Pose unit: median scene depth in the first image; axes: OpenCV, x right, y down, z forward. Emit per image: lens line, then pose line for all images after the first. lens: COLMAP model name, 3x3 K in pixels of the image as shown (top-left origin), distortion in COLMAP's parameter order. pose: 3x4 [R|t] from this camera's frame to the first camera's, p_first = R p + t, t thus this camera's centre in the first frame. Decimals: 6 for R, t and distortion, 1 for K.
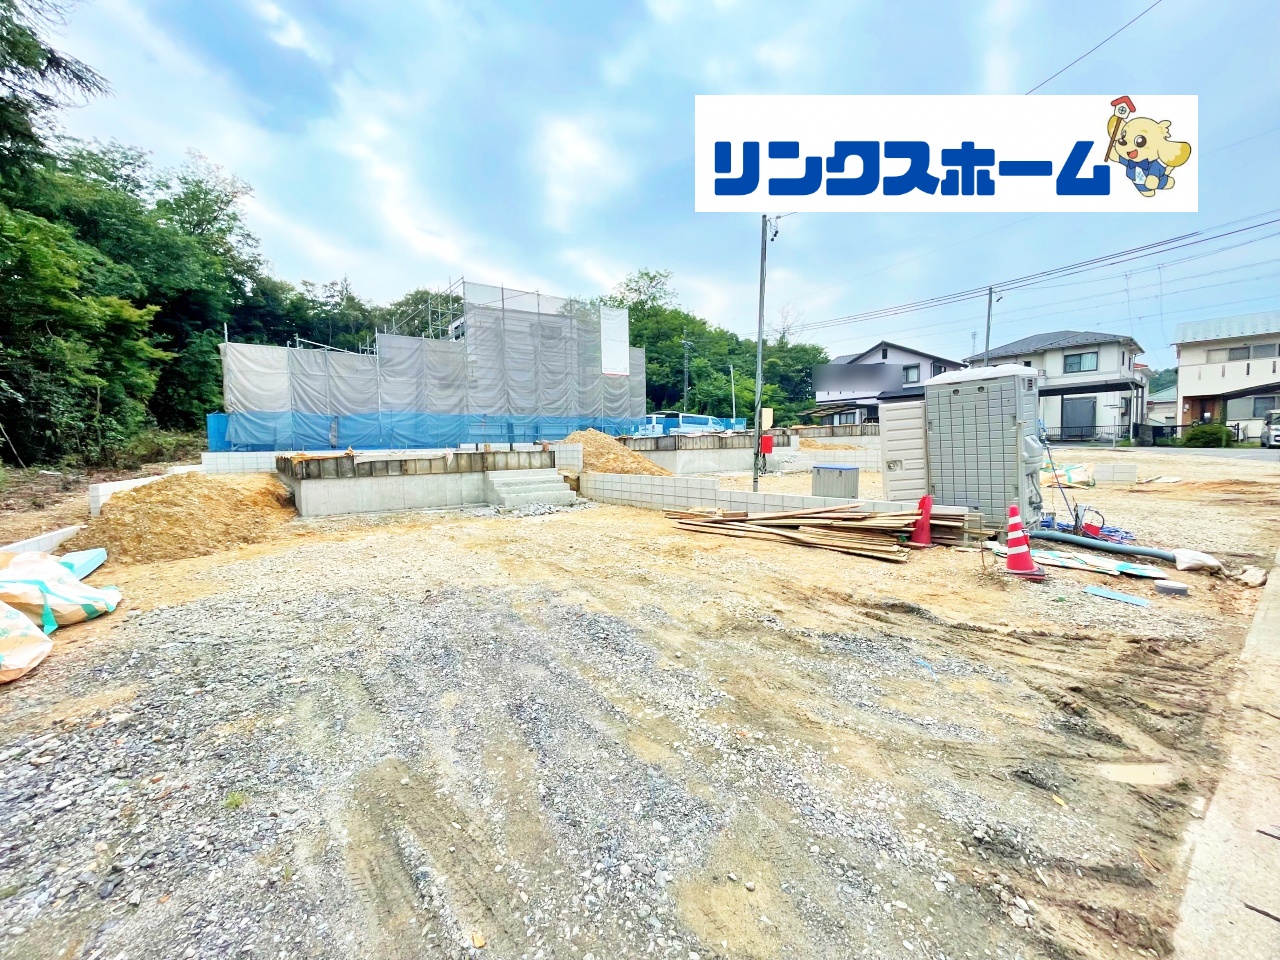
lens RADIAL K [[517.2, 0, 630.6], [0, 517.2, 488.5], [0, 0, 1]] dist [-0.004962, 0.000081]
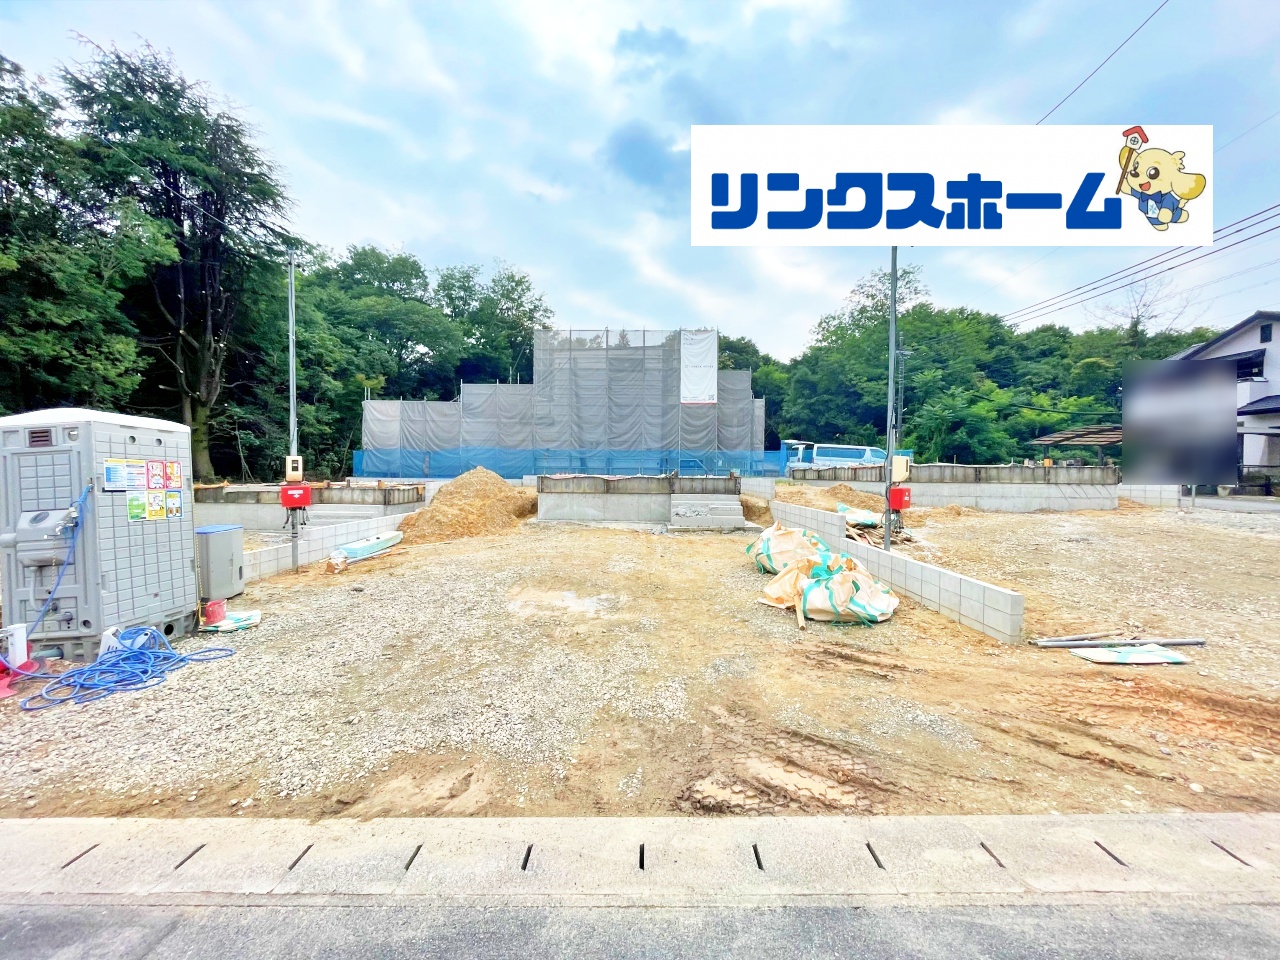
lens RADIAL K [[517.2, 0, 633.4], [0, 517.2, 480.1], [0, 0, 1]] dist [-0.004962, 0.000081]
pose [[0.786293, 0.035639, -0.616825, 0.422016], [-0.075428, 0.996405, -0.038581, -0.040664], [0.613233, 0.076862, 0.786154, 0.217174]]
